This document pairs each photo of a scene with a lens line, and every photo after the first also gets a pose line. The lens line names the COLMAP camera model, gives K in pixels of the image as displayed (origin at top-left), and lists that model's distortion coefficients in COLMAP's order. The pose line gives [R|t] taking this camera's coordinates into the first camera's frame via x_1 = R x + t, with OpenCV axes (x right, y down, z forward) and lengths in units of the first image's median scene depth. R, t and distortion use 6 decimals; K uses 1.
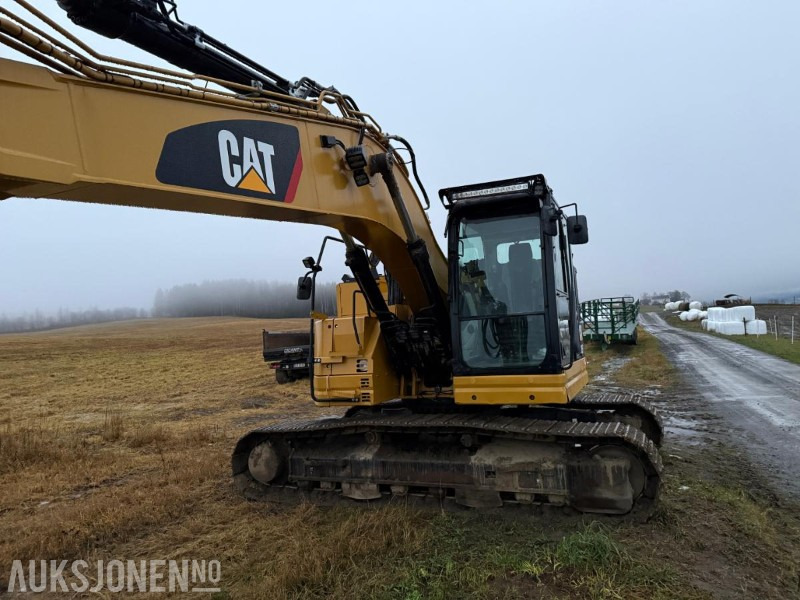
lens RADIAL K [[549.3, 0, 400.6], [0, 549.3, 274.4], [0, 0, 1]] dist [0.035249, -0.003398]
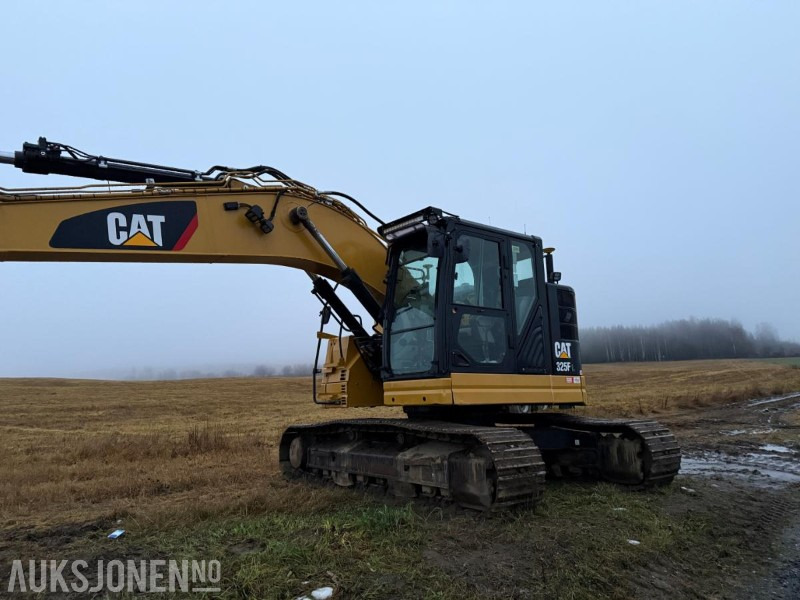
lens RADIAL K [[549.3, 0, 400.6], [0, 549.3, 274.4], [0, 0, 1]] dist [0.035249, -0.003398]
pose [[0.875985, -0.074346, -0.476575, 0.684259], [0.034447, 0.995169, -0.091931, 0.063066], [0.481107, 0.064114, 0.874314, -0.030418]]
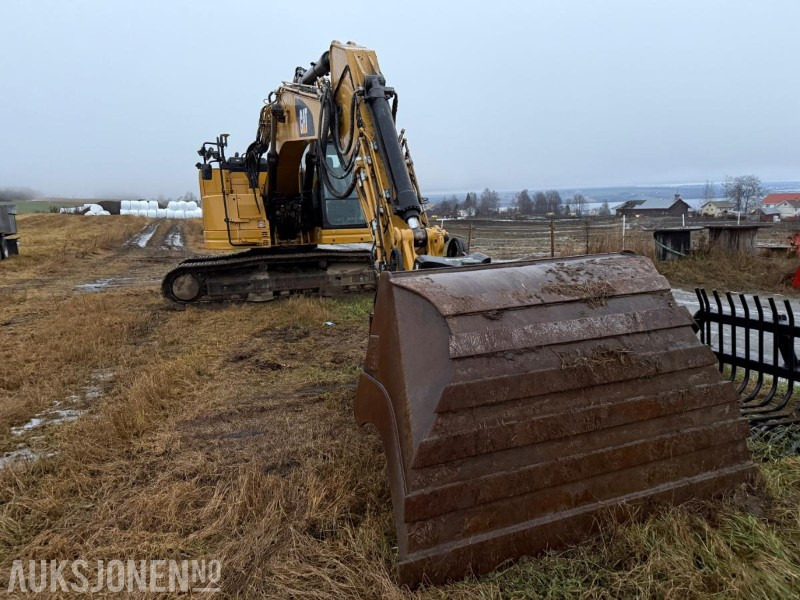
lens RADIAL K [[554.2, 0, 413.8], [0, 554.2, 302.7], [0, 0, 1]] dist [0.045853, -0.061885]
pose [[0.733997, -0.067065, 0.675834, -0.940666], [-0.088944, 0.977049, 0.193555, 0.032288], [-0.673304, -0.202180, 0.711186, -0.591976]]
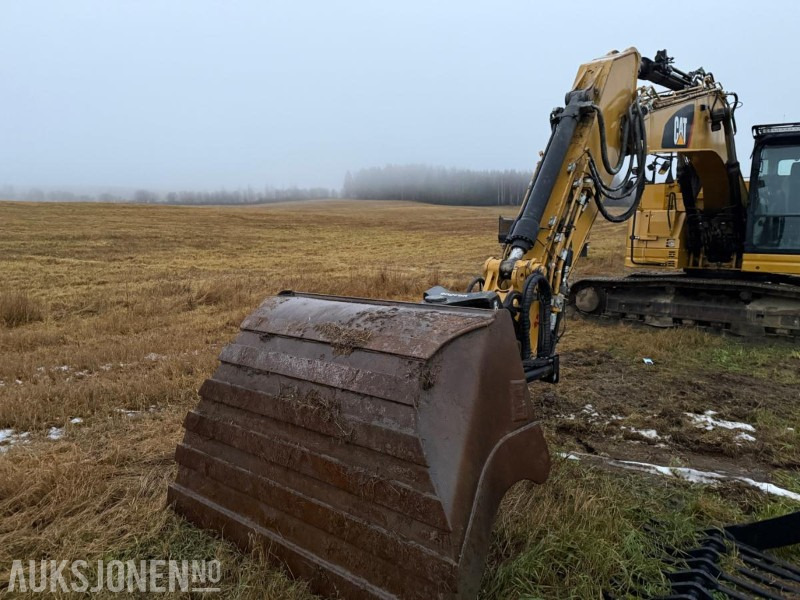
lens RADIAL K [[564.9, 0, 391.4], [0, 564.9, 297.2], [0, 0, 1]] dist [0.040872, -0.072690]
pose [[0.948275, 0.103475, -0.300111, -0.333124], [-0.030094, 0.970429, 0.239505, -0.043643], [0.316019, -0.218085, 0.923348, -0.764695]]
